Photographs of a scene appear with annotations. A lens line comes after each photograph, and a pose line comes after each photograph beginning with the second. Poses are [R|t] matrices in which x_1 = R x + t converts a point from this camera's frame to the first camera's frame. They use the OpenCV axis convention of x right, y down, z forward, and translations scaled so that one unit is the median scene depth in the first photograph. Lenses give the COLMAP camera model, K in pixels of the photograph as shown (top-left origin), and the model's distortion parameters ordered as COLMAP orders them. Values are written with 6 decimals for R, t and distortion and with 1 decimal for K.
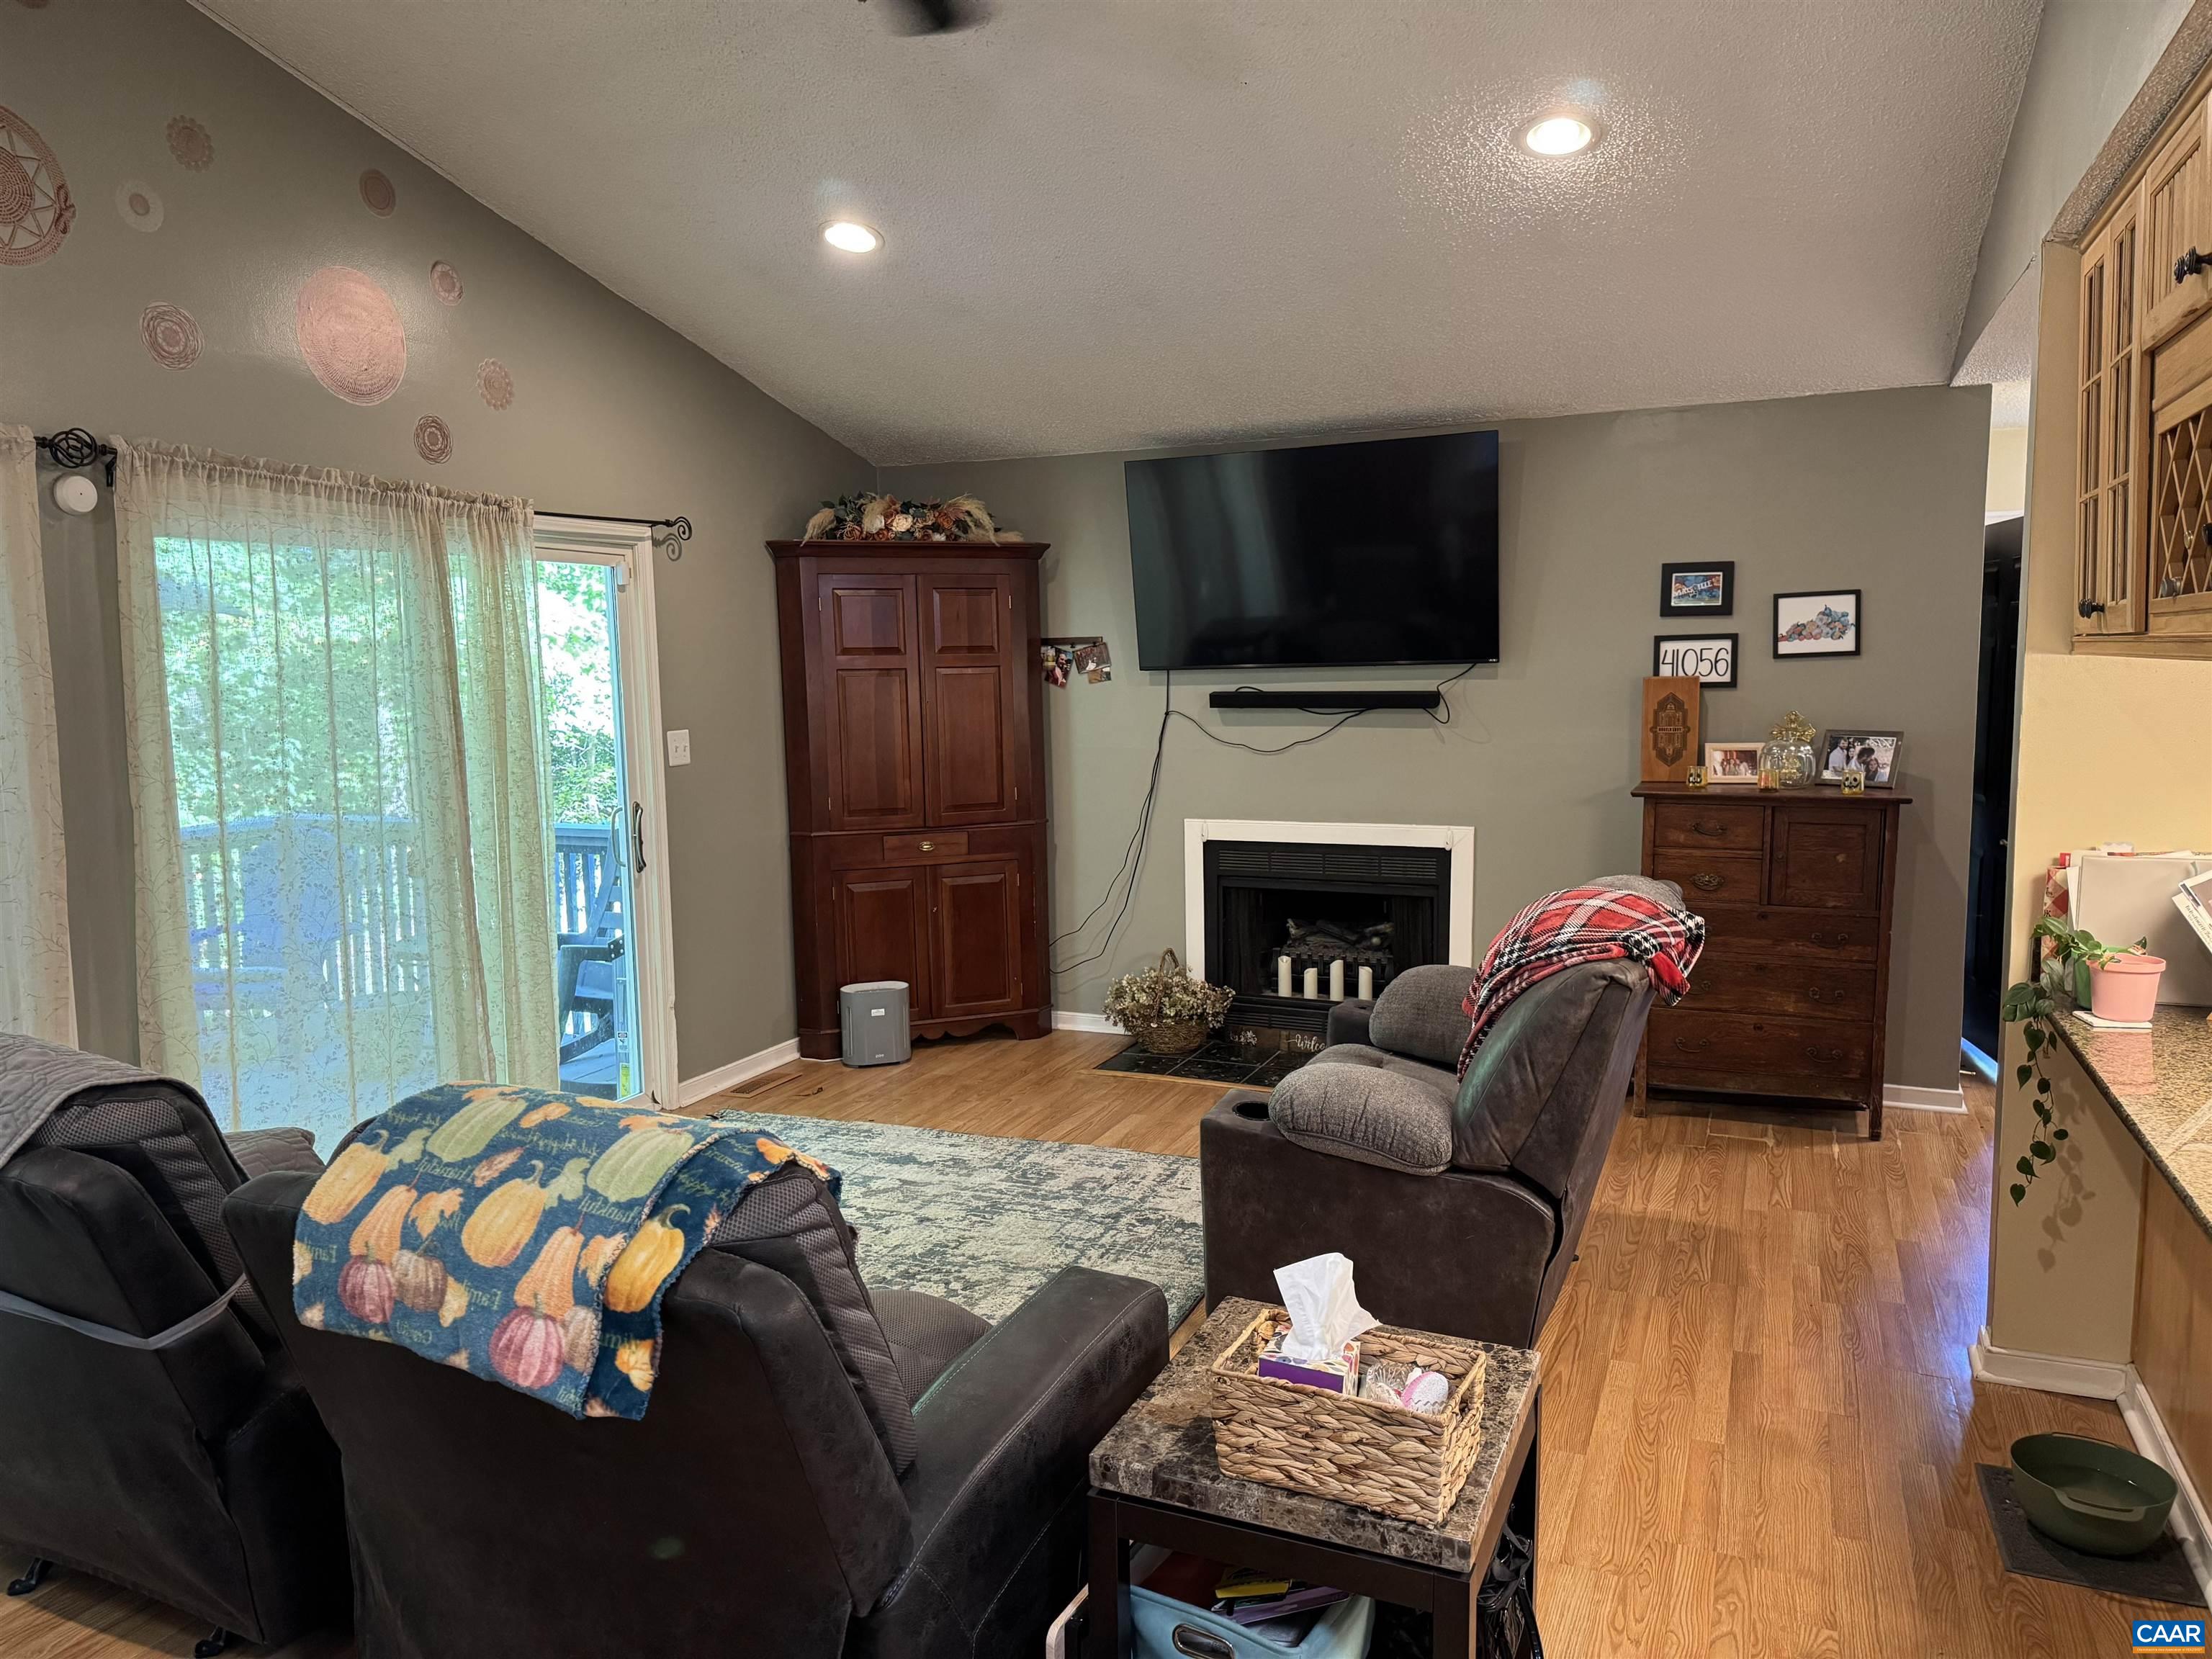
lens RADIAL K [[1555.0, 0, 1101.0], [0, 1555.0, 835.1], [0, 0, 1]] dist [0.037337, -0.015223]
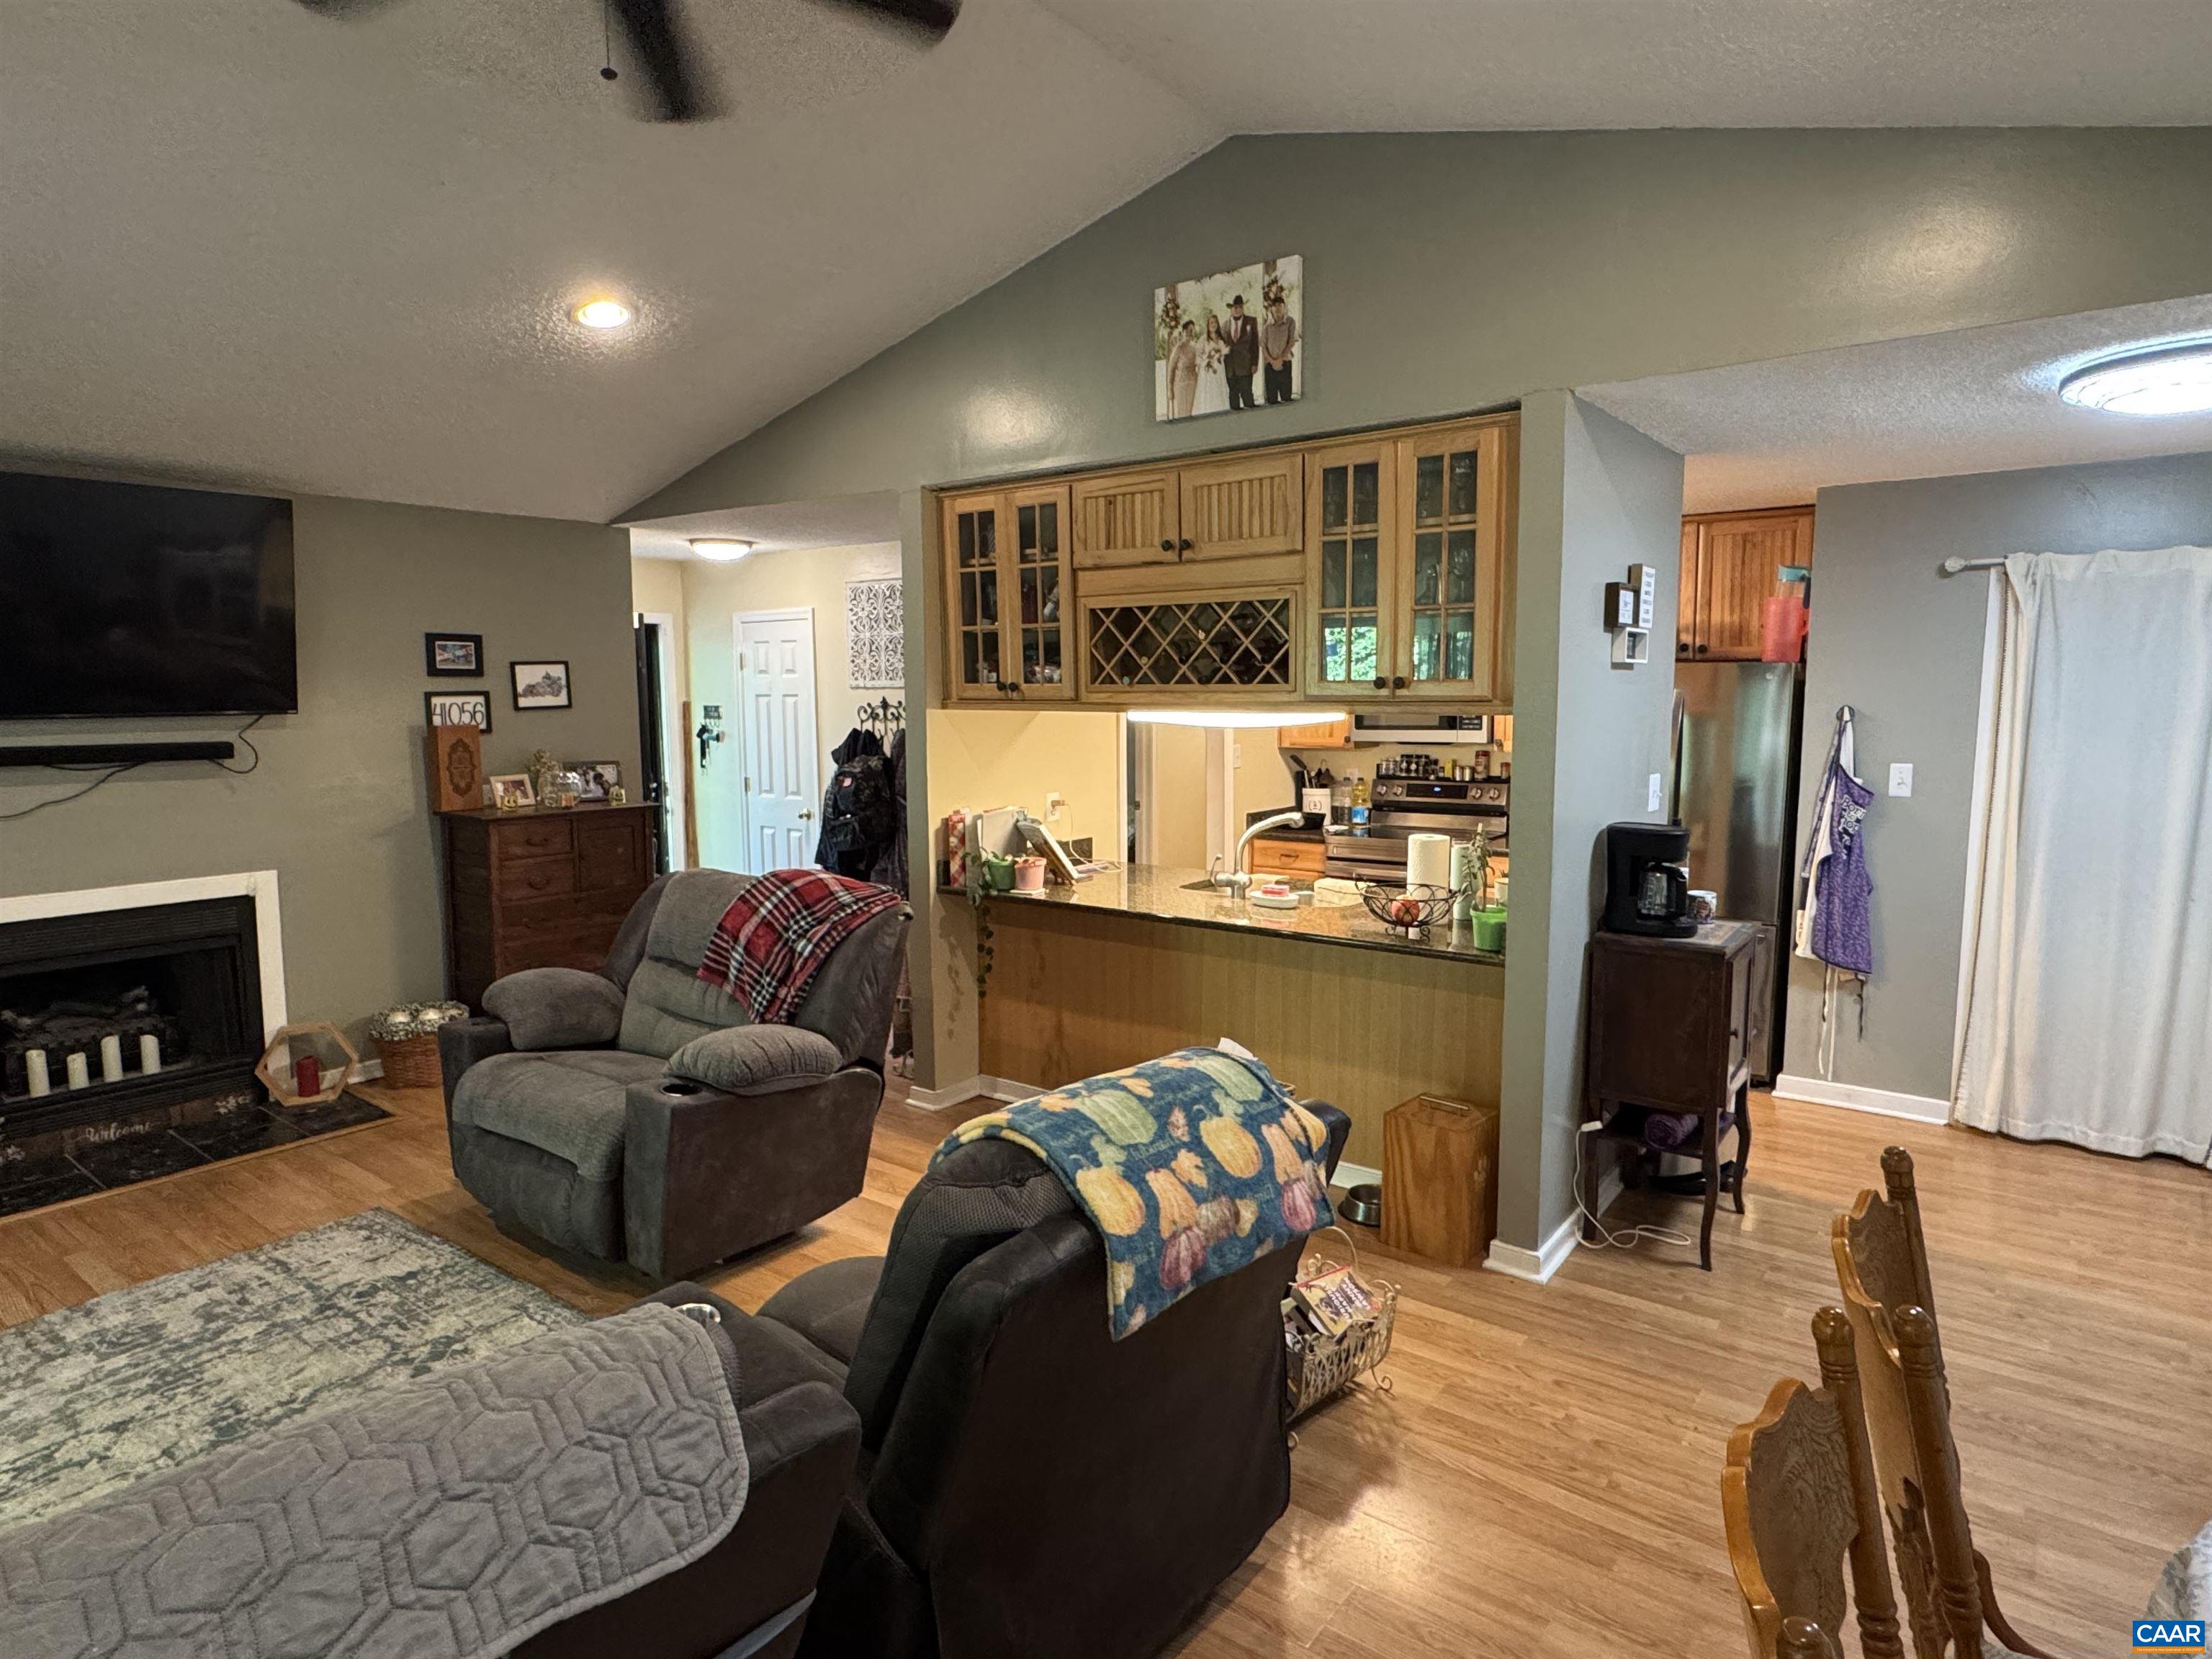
lens RADIAL K [[1238.5, 0, 1106.0], [0, 1238.5, 820.1], [0, 0, 1]] dist [-0.003934, -0.000557]
pose [[0.229158, -0.088755, 0.969334, -0.496866], [0.108508, 0.991957, 0.065174, -0.037152], [-0.967322, 0.090246, 0.236945, 0.297525]]
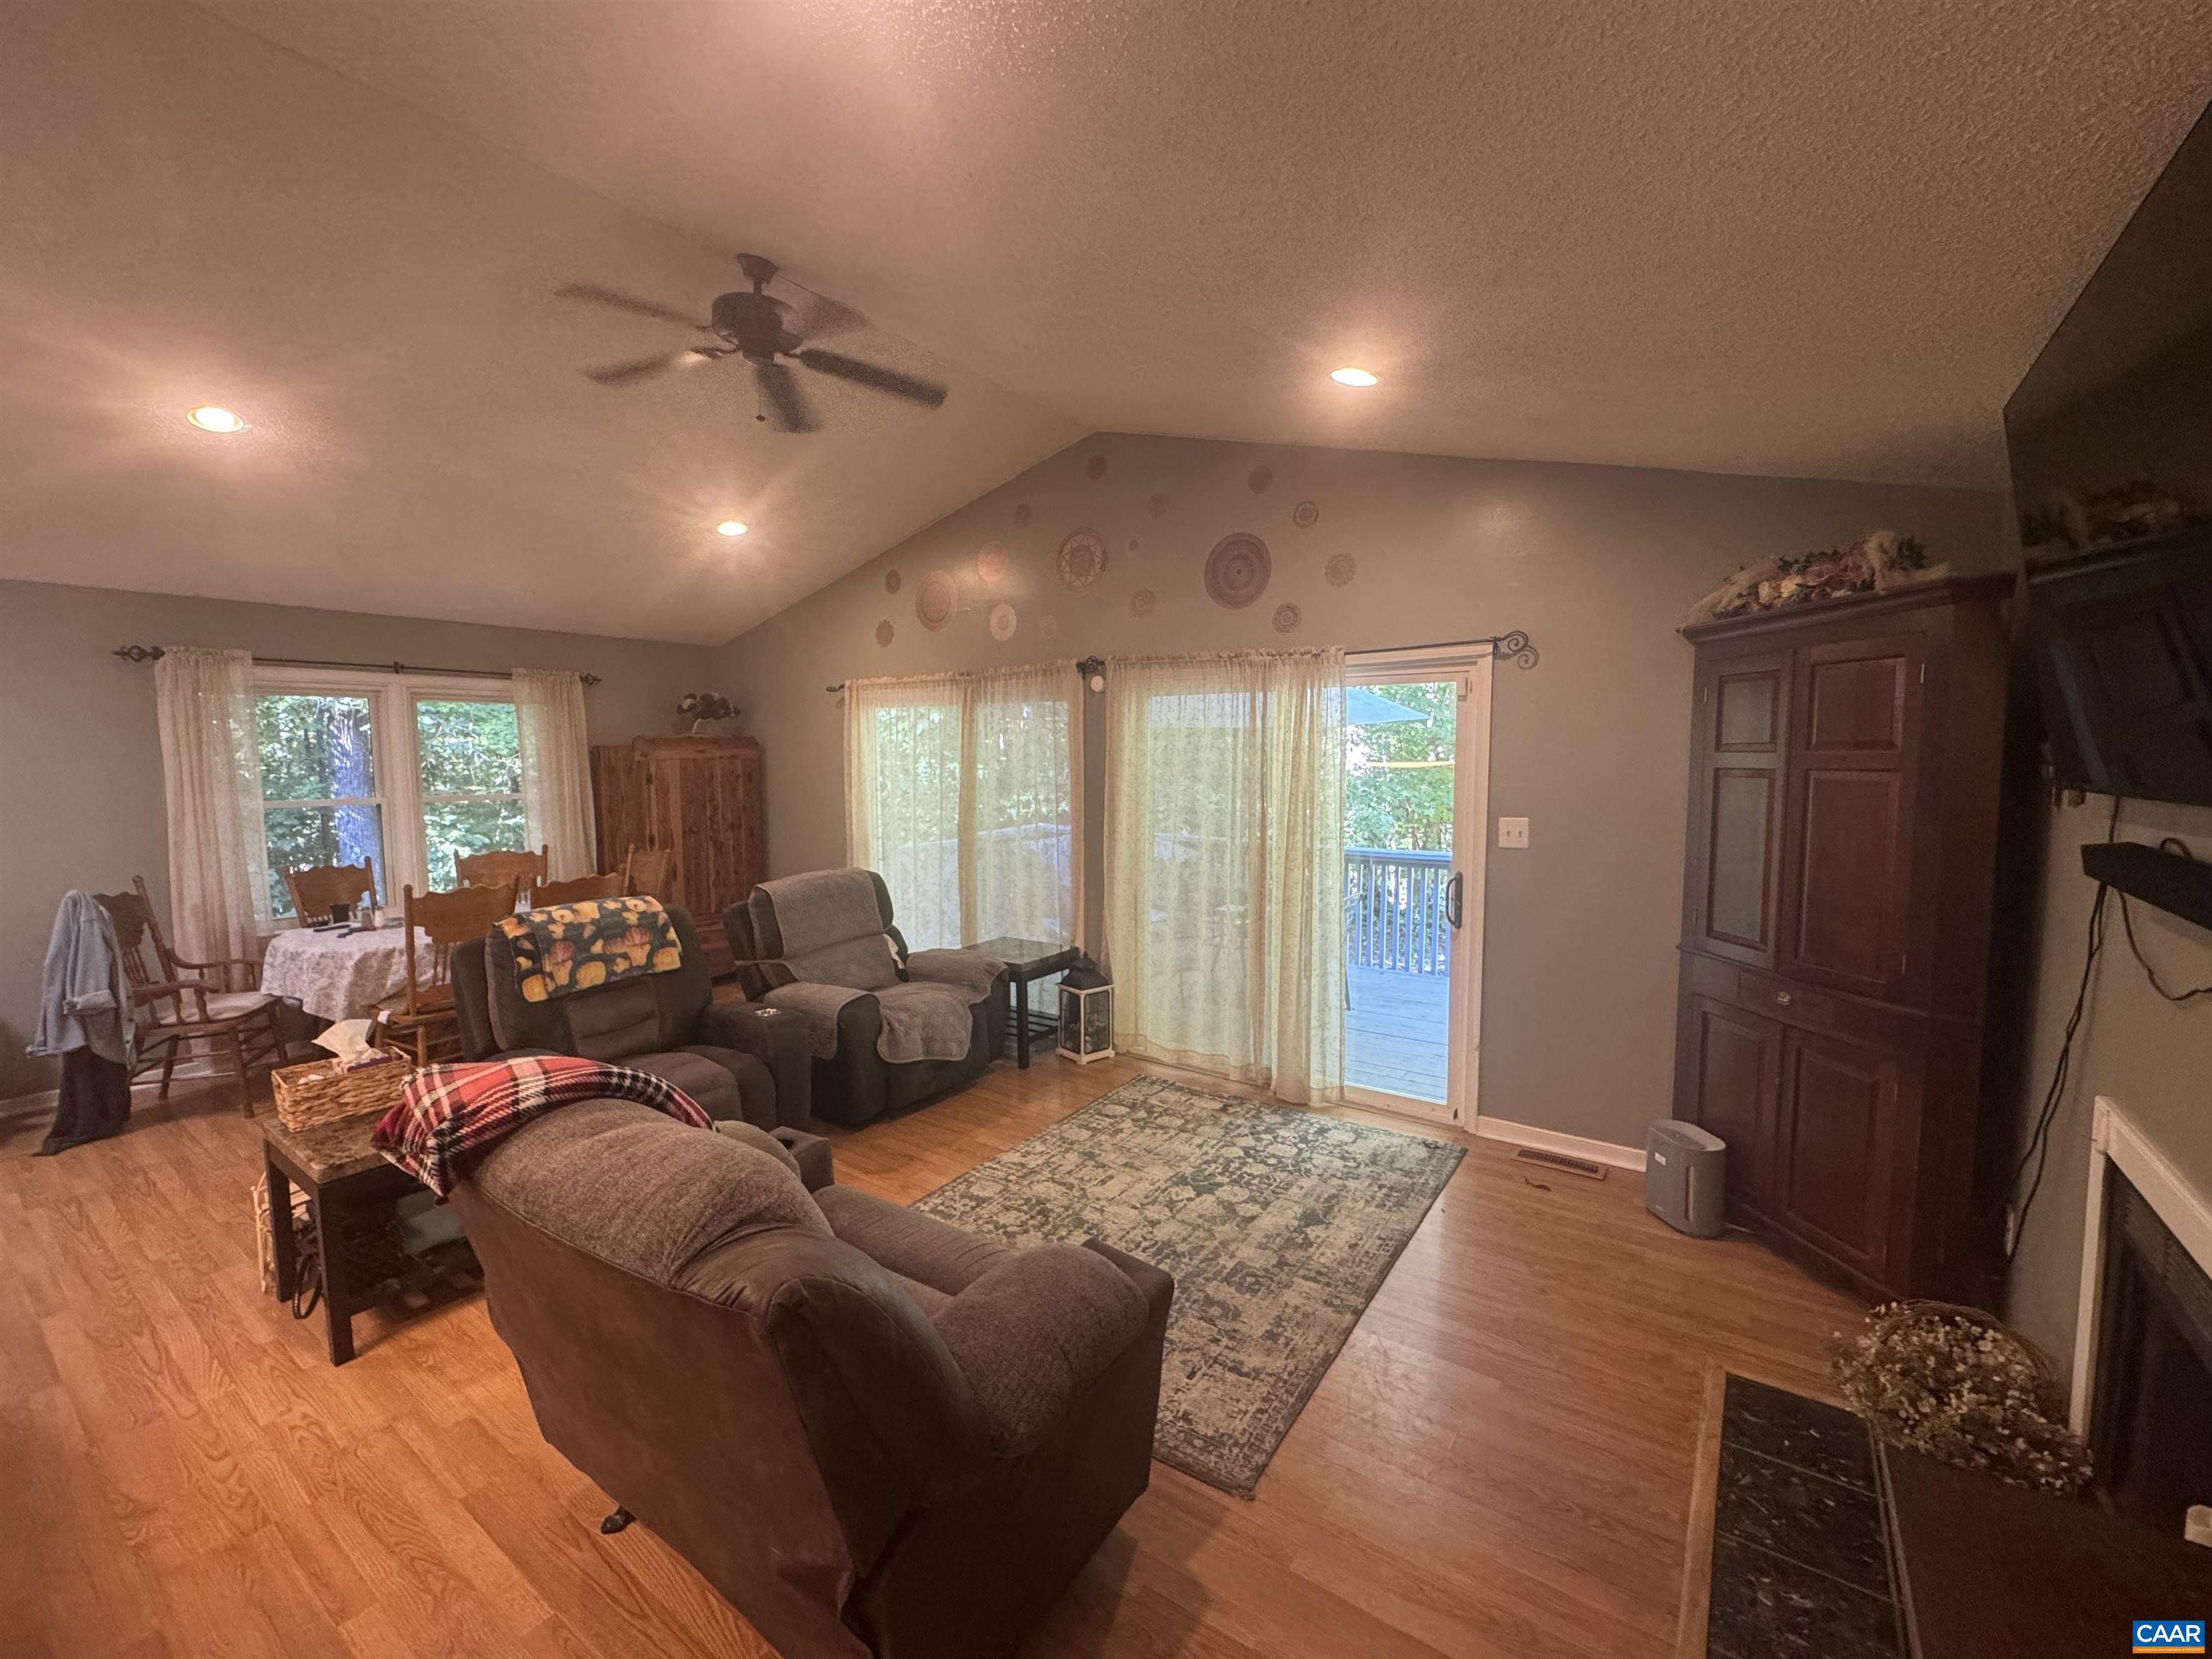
lens RADIAL K [[904.1, 0, 1098.2], [0, 904.1, 827.3], [0, 0, 1]] dist [0.001772, 0.000079]
pose [[-0.198833, 0.097871, -0.975134, 0.477611], [-0.102119, 0.987516, 0.119935, -0.118920], [0.974699, 0.123426, -0.186356, 0.909049]]
